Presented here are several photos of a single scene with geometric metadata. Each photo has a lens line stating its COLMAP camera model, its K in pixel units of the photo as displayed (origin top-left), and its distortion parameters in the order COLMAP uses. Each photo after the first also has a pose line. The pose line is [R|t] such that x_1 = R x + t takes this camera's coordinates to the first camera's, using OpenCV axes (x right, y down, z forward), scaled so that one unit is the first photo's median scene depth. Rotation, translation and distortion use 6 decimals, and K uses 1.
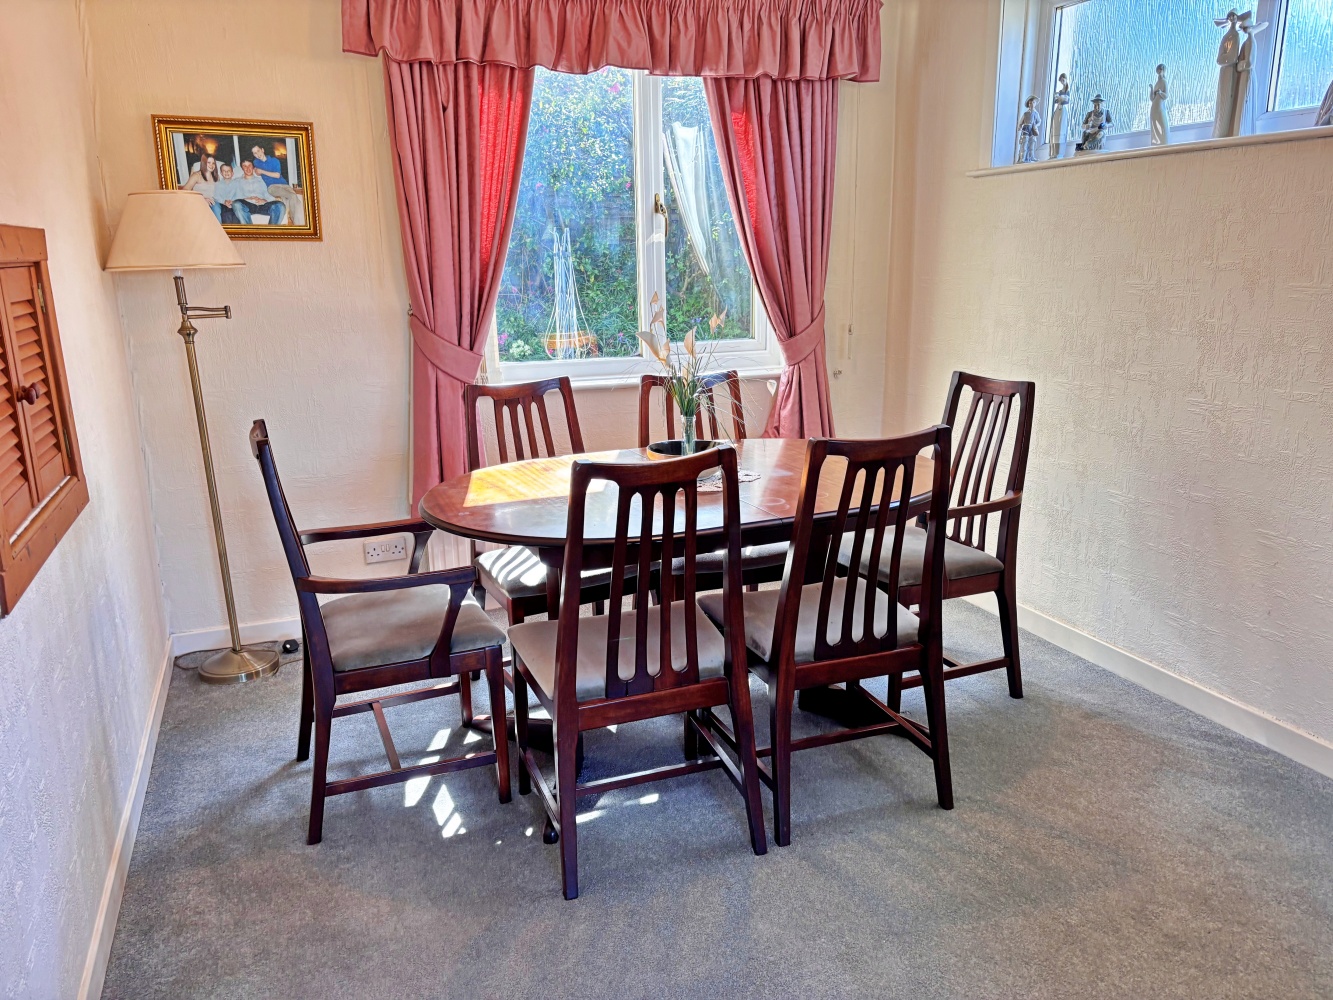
lens RADIAL K [[1006.2, 0, 666.6], [0, 1006.2, 507.0], [0, 0, 1]] dist [0.058579, -0.063692]
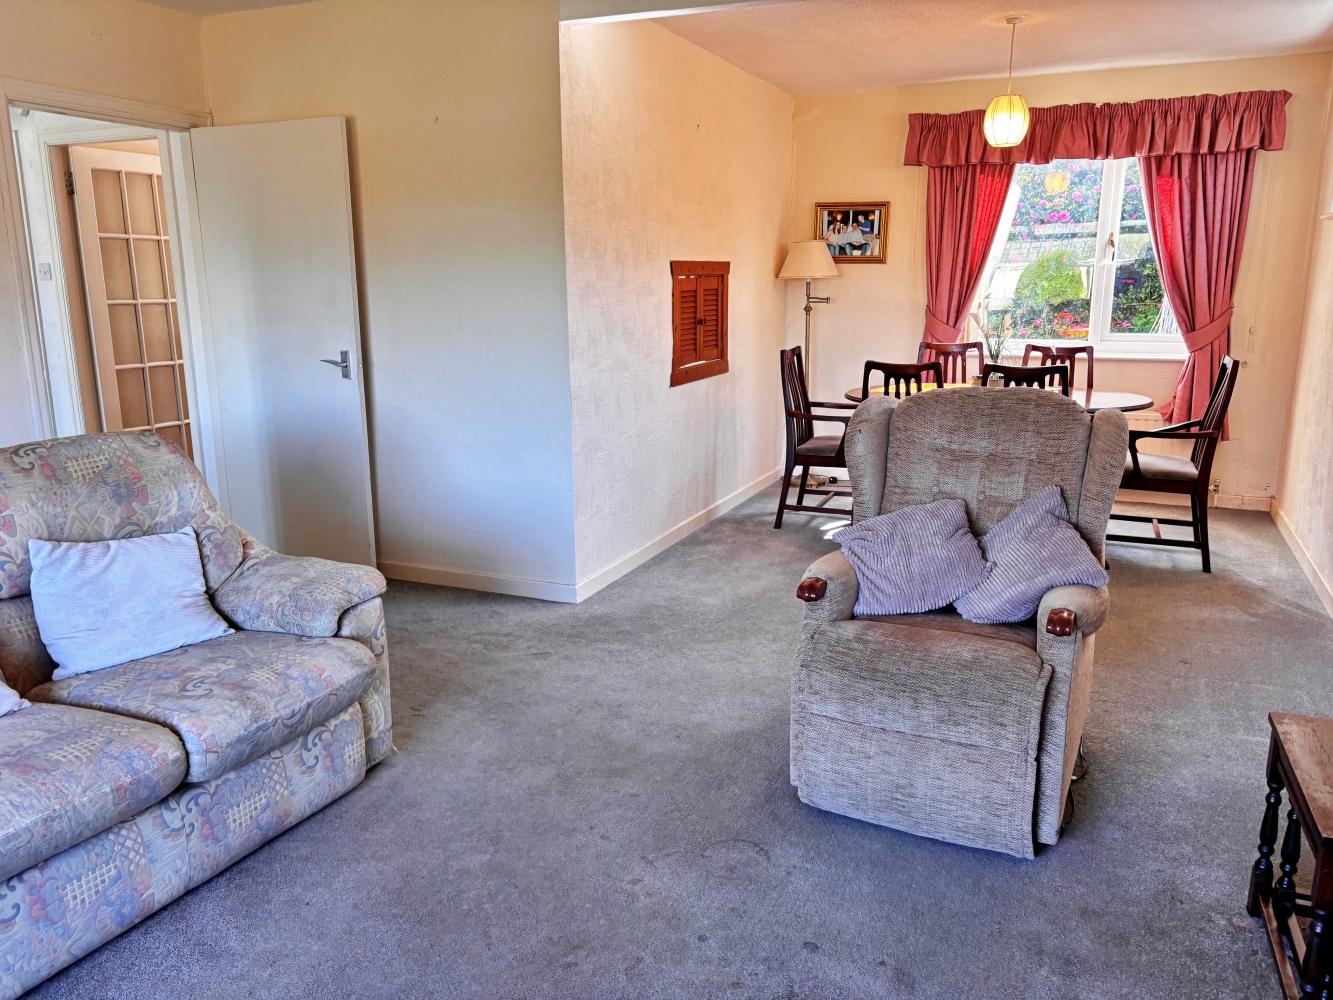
lens RADIAL K [[1006.2, 0, 662.3], [0, 1006.2, 497.4], [0, 0, 1]] dist [0.058579, -0.063692]
pose [[0.706527, 0.169026, -0.687205, 0.743833], [-0.182071, 0.981785, 0.054291, 0.135539], [0.683864, 0.086763, 0.724432, -0.603857]]
